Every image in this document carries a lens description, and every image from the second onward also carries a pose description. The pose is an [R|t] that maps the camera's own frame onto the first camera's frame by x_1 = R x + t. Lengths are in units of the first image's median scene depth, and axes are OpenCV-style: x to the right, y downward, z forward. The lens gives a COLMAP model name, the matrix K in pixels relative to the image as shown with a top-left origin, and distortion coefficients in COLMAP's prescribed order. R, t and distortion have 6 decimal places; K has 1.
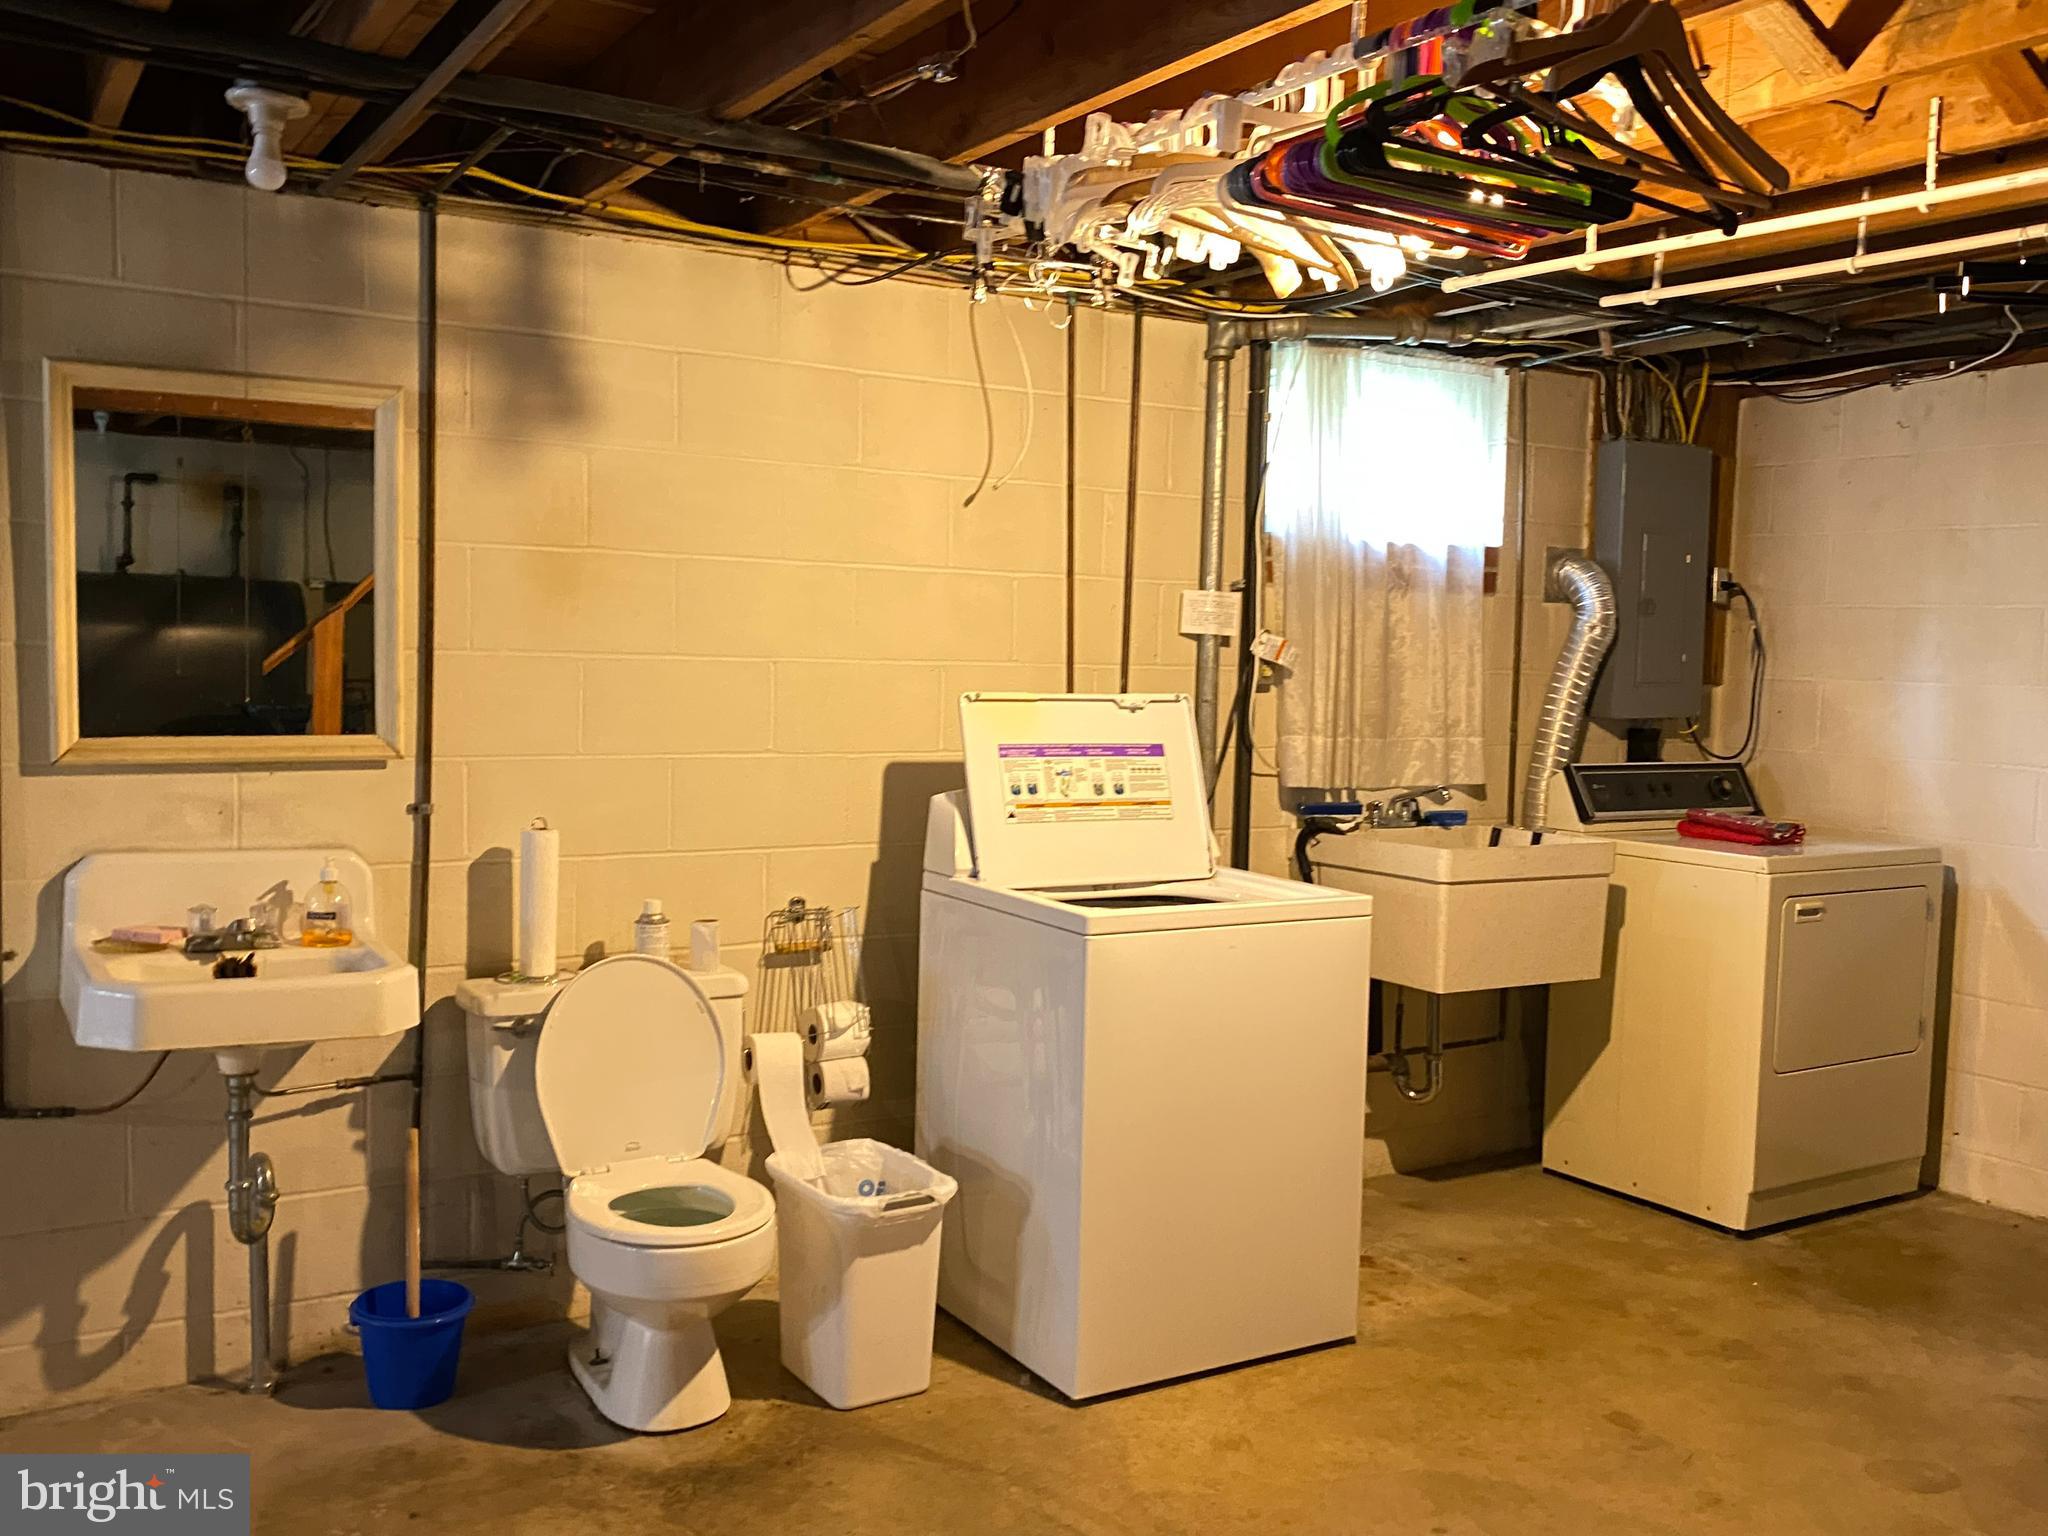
lens RADIAL K [[1835.1, 0, 1024.0], [0, 1835.1, 768.0], [0, 0, 1]] dist [0.171052, -0.510892]
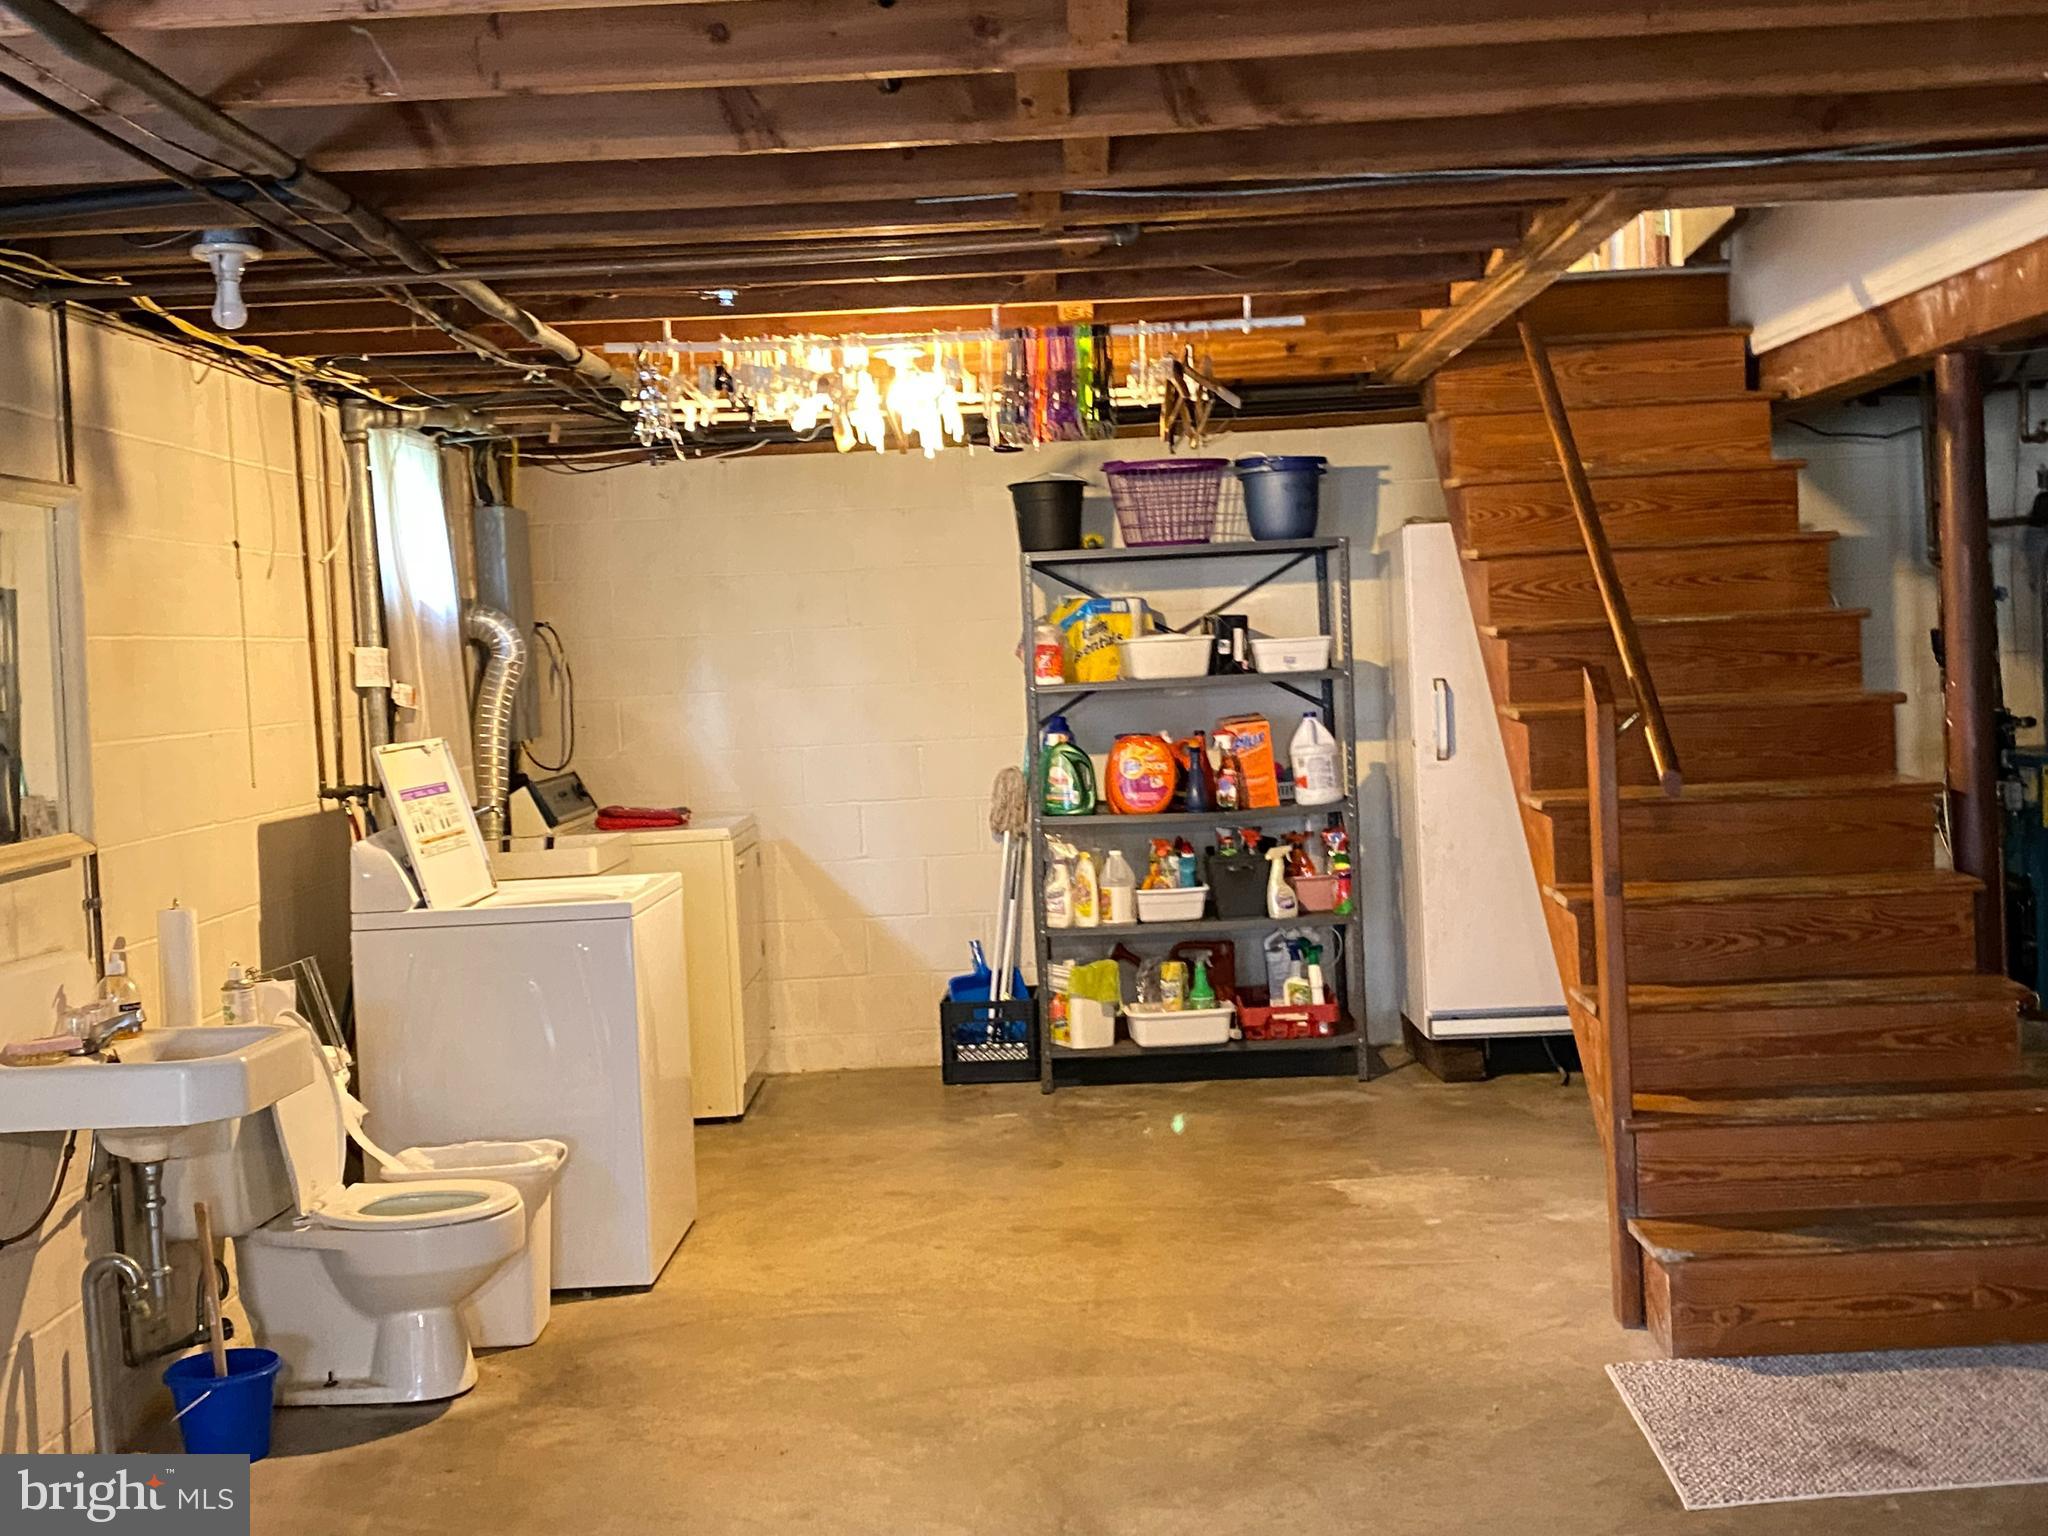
lens RADIAL K [[2314.5, 0, 1024.0], [0, 2314.5, 768.0], [0, 0, 1]] dist [-0.003982, -0.014458]
pose [[0.534927, -0.089491, 0.840146, -0.847601], [0.107640, 0.993490, 0.037290, -0.033587], [-0.838014, 0.070486, 0.541077, -0.073729]]
